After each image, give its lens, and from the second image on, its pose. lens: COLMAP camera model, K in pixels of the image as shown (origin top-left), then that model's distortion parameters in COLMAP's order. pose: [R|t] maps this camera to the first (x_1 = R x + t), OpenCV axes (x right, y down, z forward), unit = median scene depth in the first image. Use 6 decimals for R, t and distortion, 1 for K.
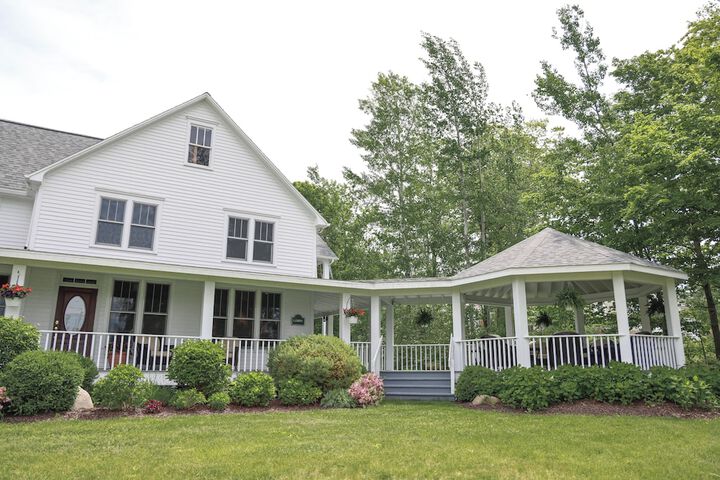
lens RADIAL K [[488.8, 0, 360.0], [0, 488.8, 240.0], [0, 0, 1]] dist [-0.060168, 0.005636]
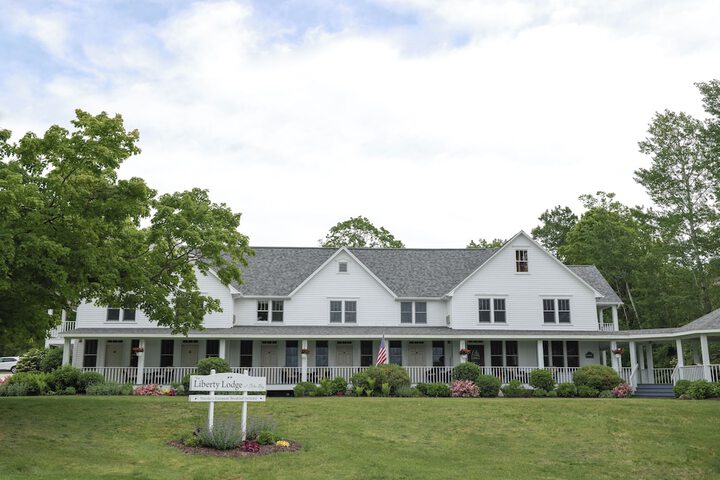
lens RADIAL K [[734.1, 0, 360.0], [0, 734.1, 240.0], [0, 0, 1]] dist [0.019570, 0.016582]
pose [[0.887037, -0.098675, -0.451030, 0.411309], [0.116309, 0.993147, 0.011467, -0.408827], [0.446808, -0.062630, 0.892435, -1.861206]]
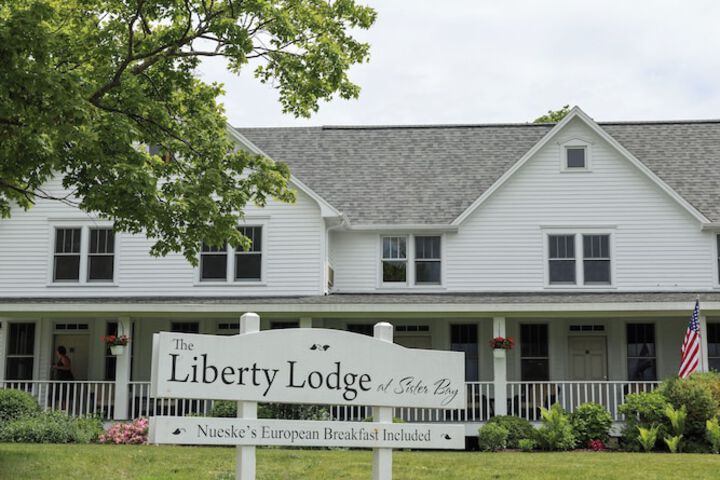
lens RADIAL K [[1215.6, 0, 356.9], [0, 1215.6, 239.8], [0, 0, 1]] dist [0.026003, 0.098965]
pose [[0.809611, -0.100534, -0.578293, -0.109498], [0.139188, 0.990004, 0.022755, -0.226385], [0.570225, -0.098914, 0.815512, -1.198459]]
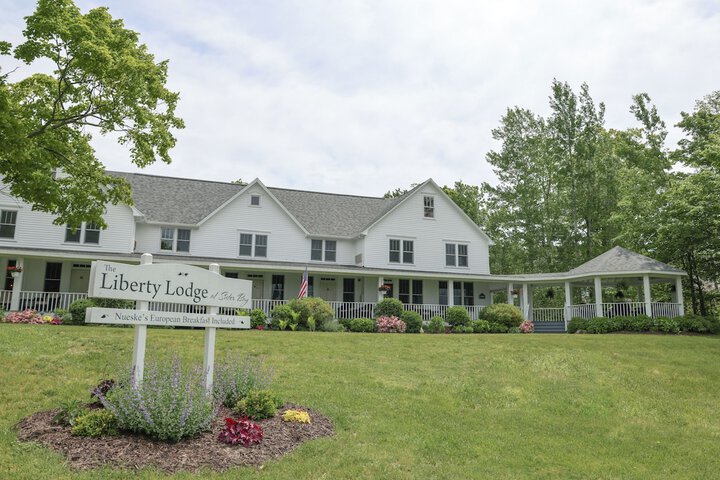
lens RADIAL K [[520.9, 0, 373.9], [0, 520.9, 240.6], [0, 0, 1]] dist [-0.099287, 0.069087]
pose [[0.984230, -0.027297, -0.174774, -0.205360], [0.038770, 0.997287, 0.062573, -0.218182], [0.172592, -0.068363, 0.982618, -1.168605]]
